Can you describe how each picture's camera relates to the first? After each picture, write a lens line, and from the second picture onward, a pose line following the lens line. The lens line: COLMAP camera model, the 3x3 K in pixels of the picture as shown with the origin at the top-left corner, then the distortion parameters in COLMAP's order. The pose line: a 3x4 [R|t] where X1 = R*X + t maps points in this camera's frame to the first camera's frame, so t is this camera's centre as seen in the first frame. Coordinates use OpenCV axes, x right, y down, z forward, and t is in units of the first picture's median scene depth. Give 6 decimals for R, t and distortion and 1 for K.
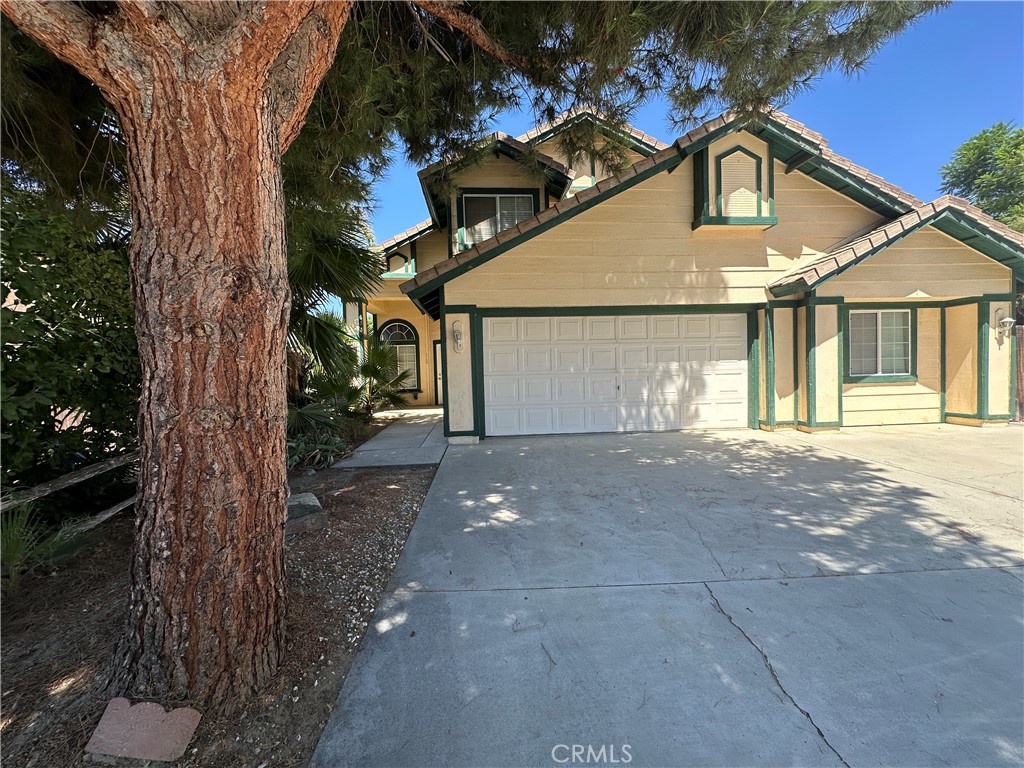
lens RADIAL K [[408.4, 0, 510.9], [0, 408.4, 388.0], [0, 0, 1]] dist [-0.002308, 0.000914]
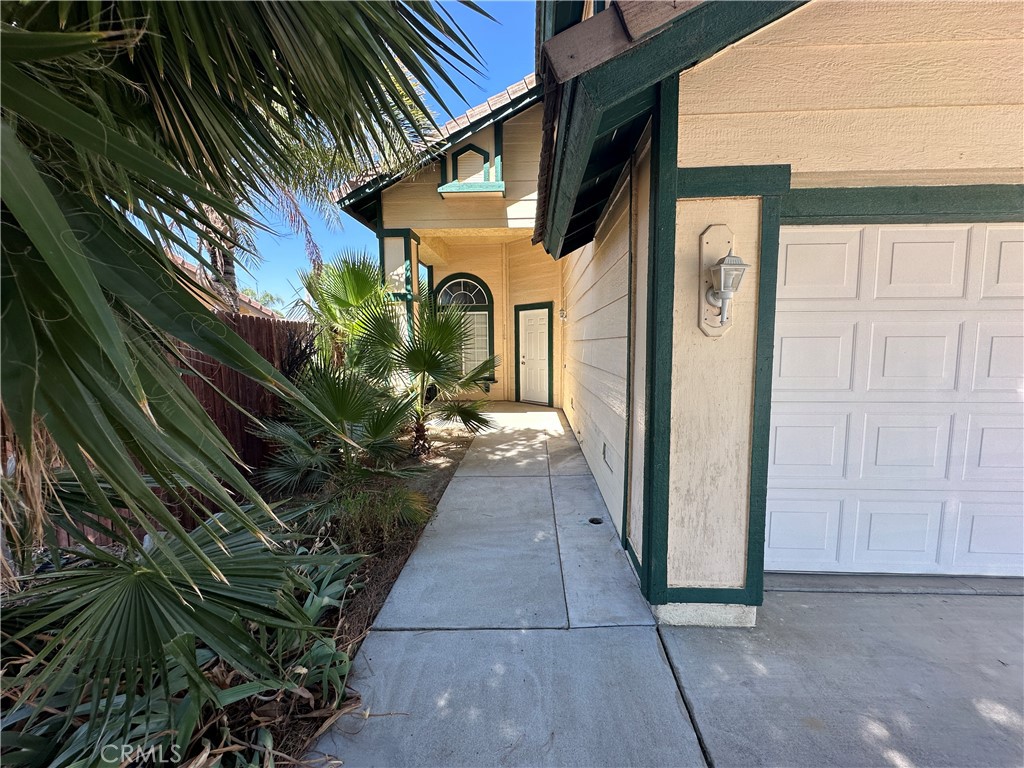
lens RADIAL K [[408.4, 0, 512.4], [0, 408.4, 382.3], [0, 0, 1]] dist [-0.002308, 0.000914]
pose [[0.992994, 0.026752, -0.115100, -0.151060], [-0.019597, 0.997830, 0.062852, -0.043876], [0.116532, -0.060156, 0.991363, 0.438830]]
